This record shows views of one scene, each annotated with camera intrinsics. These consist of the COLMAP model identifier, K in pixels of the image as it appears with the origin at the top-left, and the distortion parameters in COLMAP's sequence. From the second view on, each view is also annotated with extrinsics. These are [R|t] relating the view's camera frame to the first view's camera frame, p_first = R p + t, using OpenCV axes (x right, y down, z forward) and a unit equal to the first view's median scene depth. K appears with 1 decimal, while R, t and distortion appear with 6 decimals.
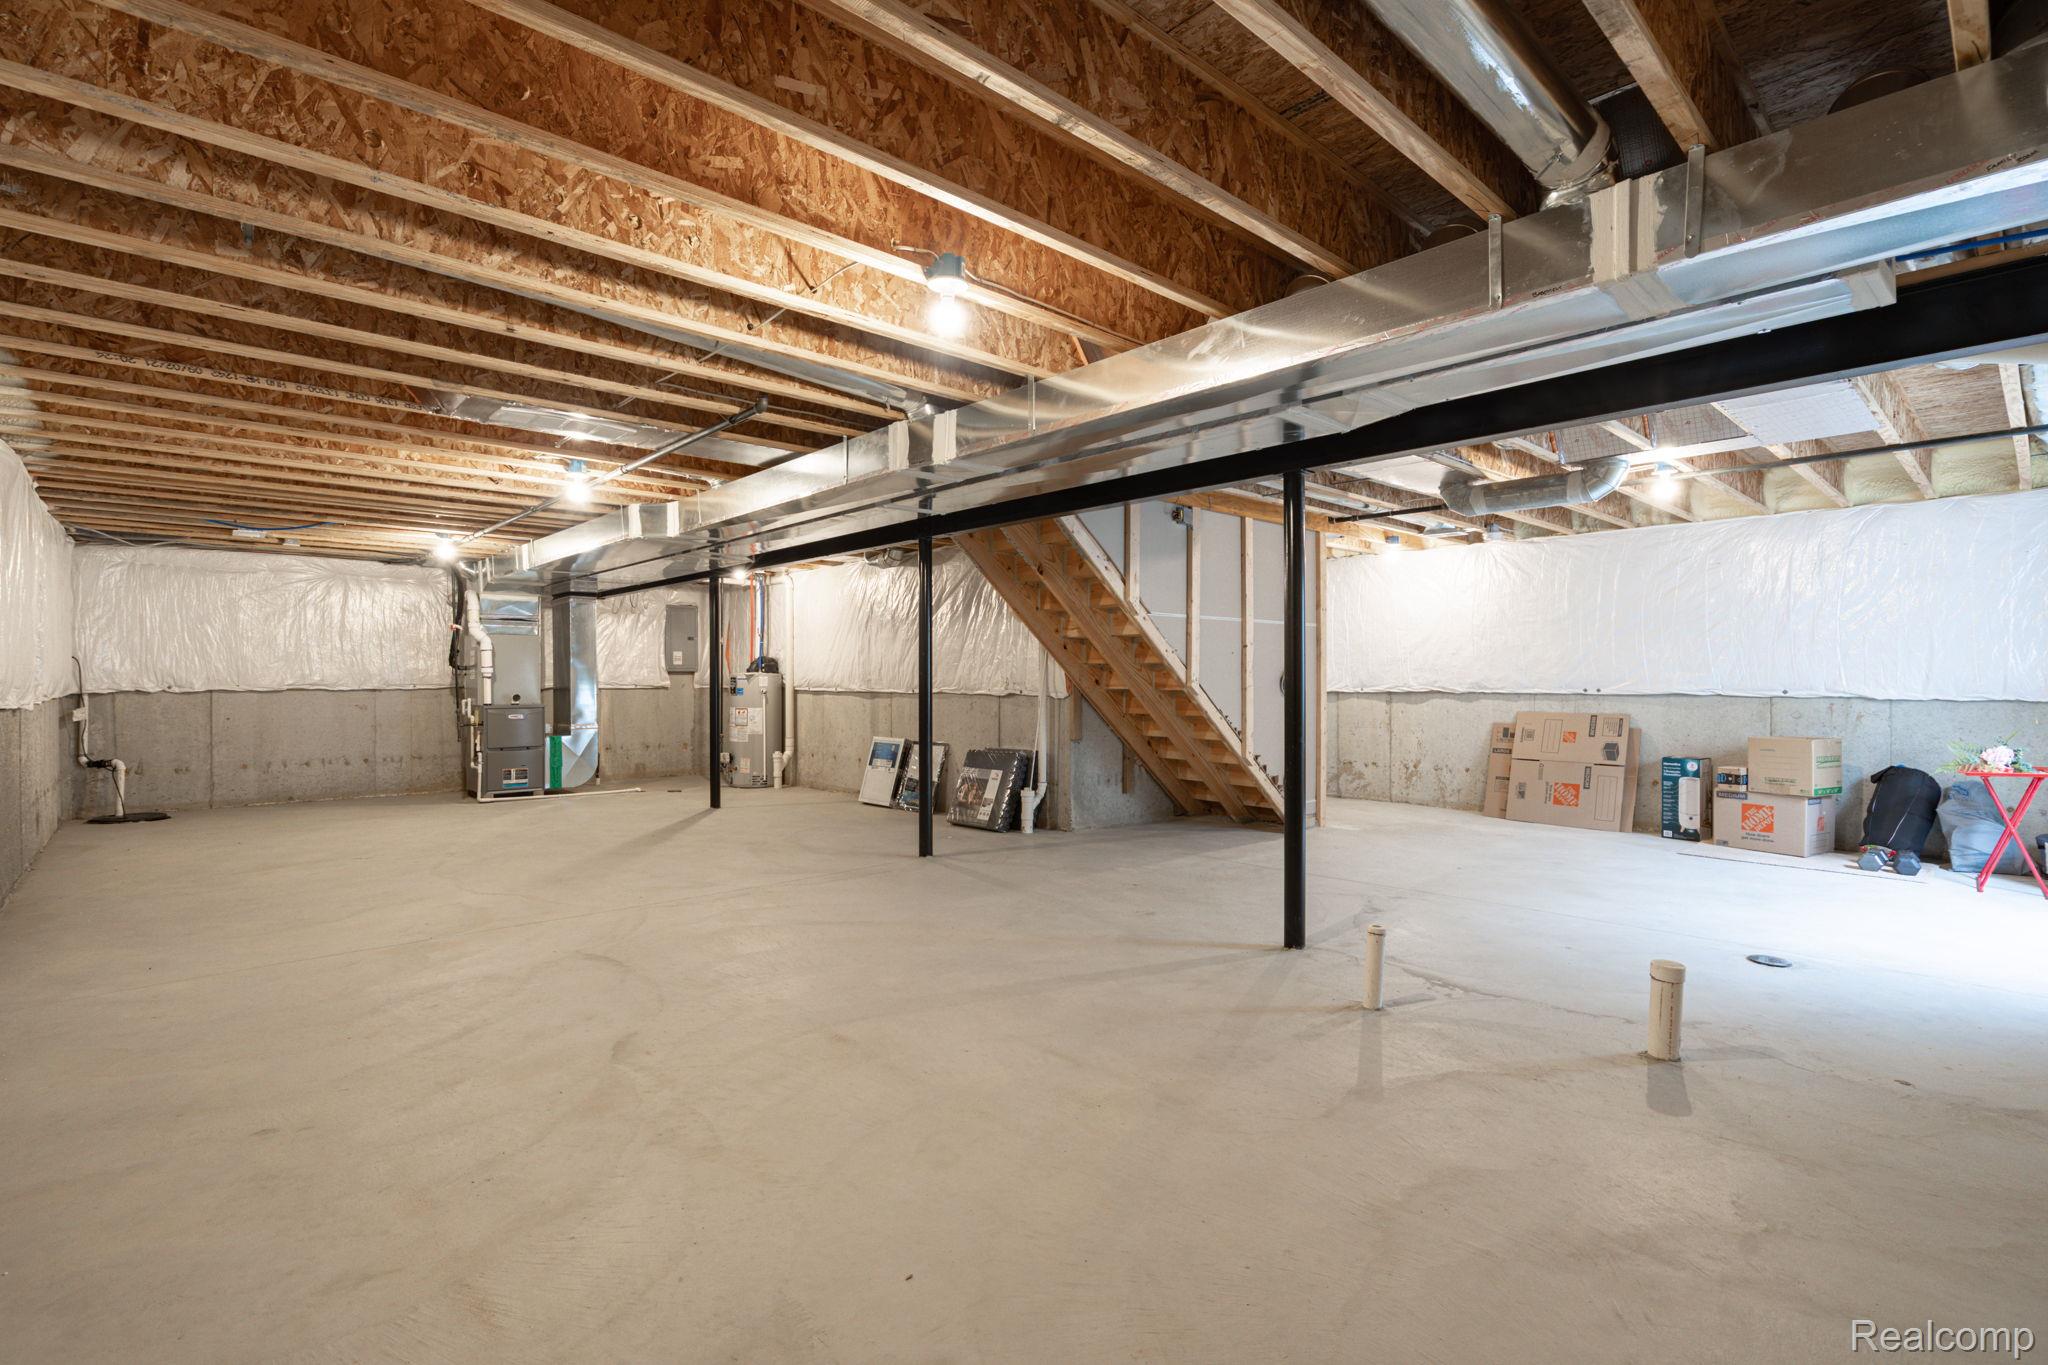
lens RADIAL K [[937.7, 0, 1023.2], [0, 937.7, 679.6], [0, 0, 1]] dist [-0.002730, 0.000519]
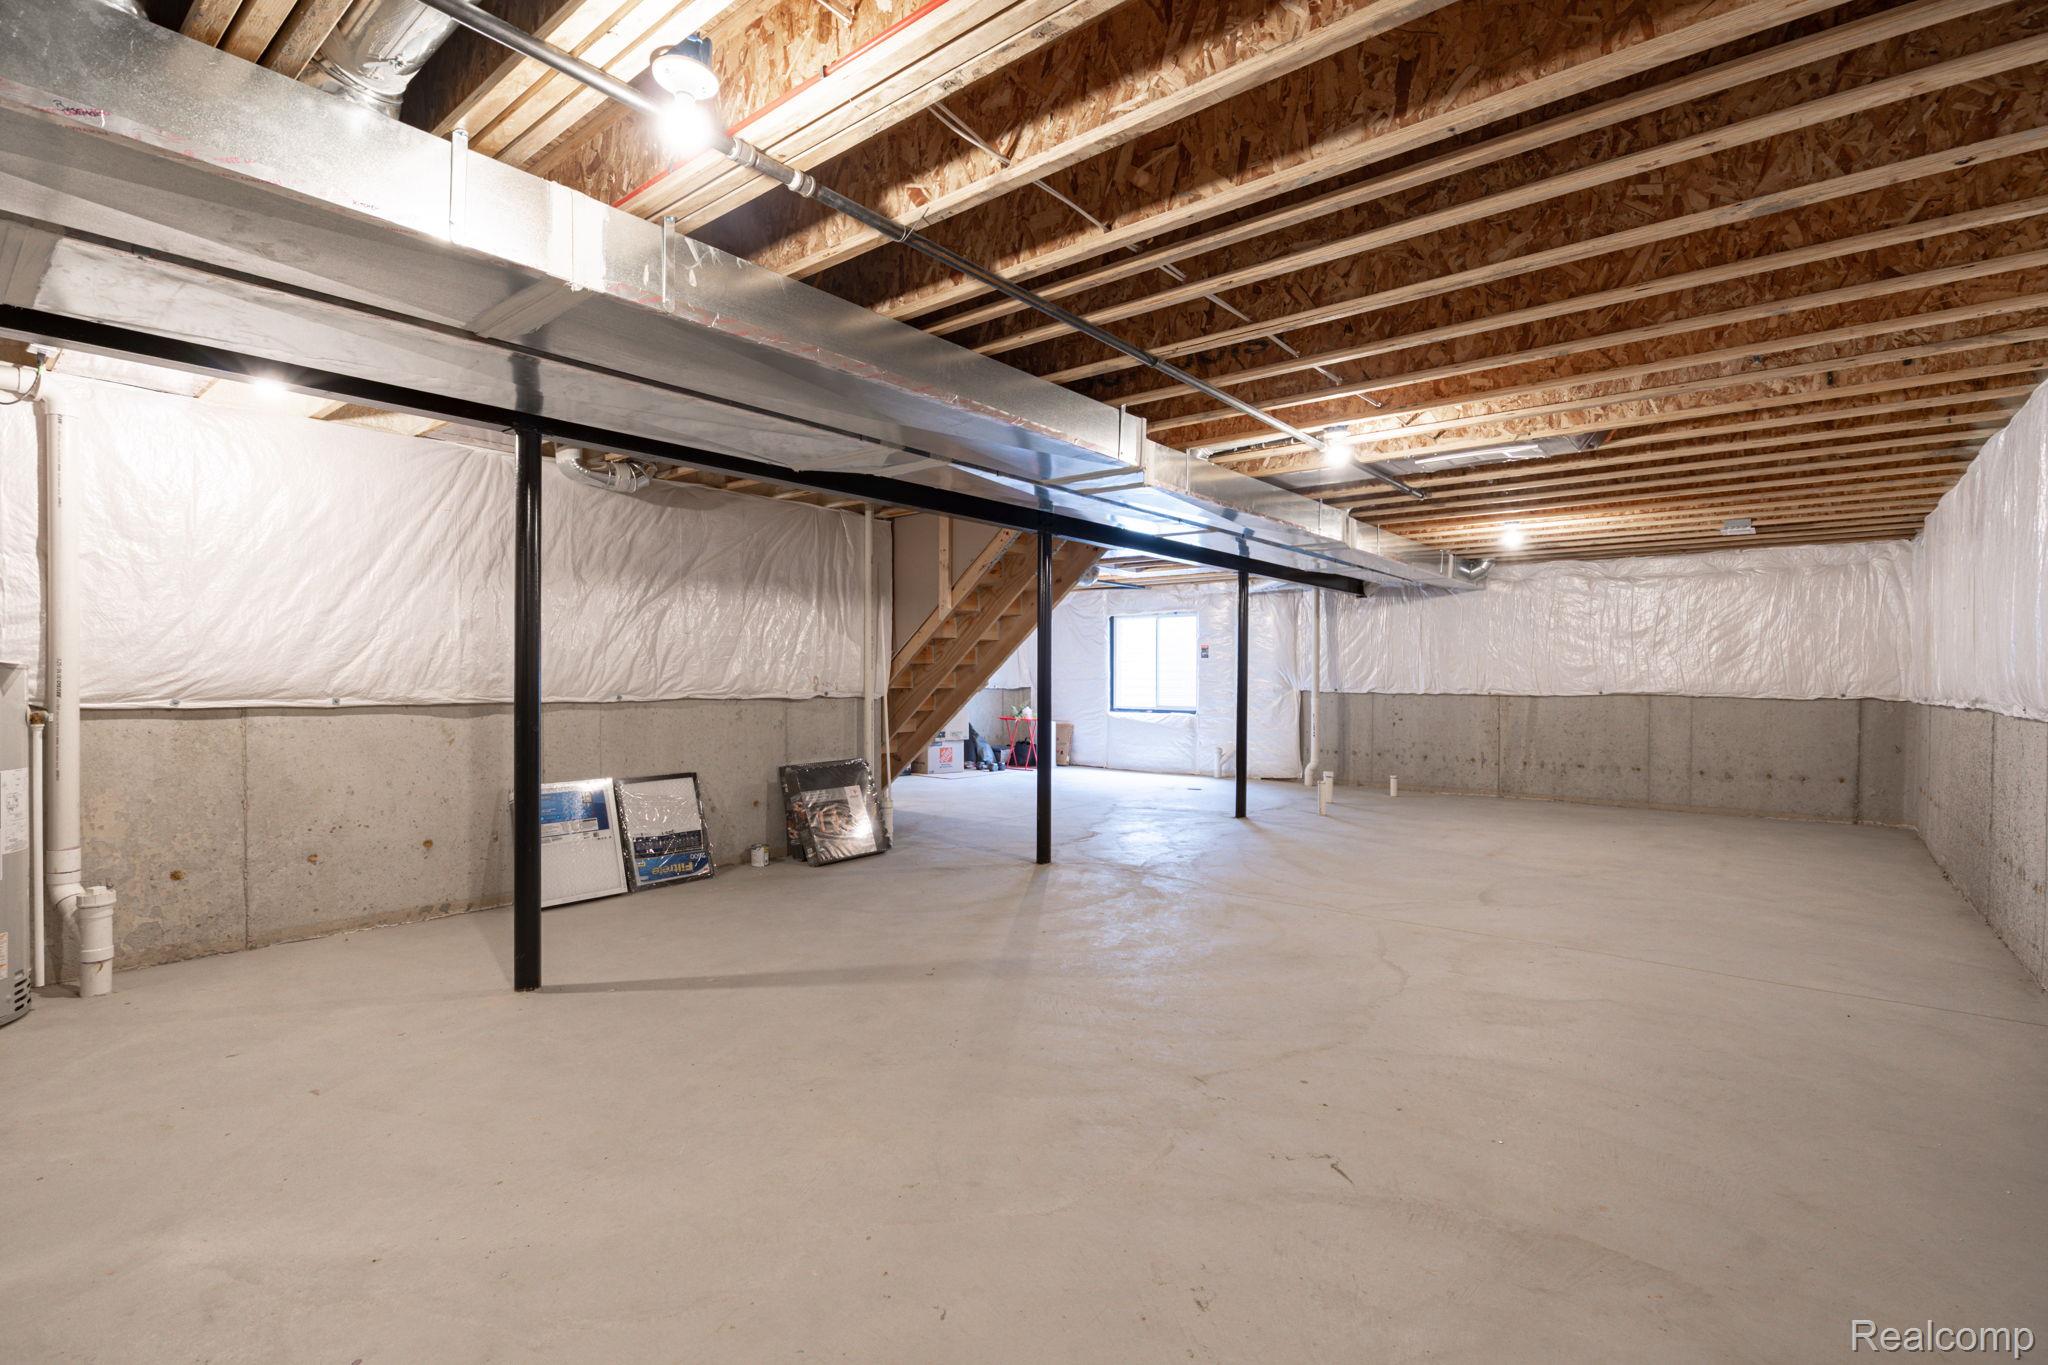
lens RADIAL K [[937.7, 0, 1023.2], [0, 937.7, 679.6], [0, 0, 1]] dist [-0.002730, 0.000519]
pose [[-0.140315, 0.005723, 0.990090, -0.741263], [0.005607, 0.999972, -0.004985, 0.004966], [-0.990091, 0.004852, -0.140343, 0.811848]]
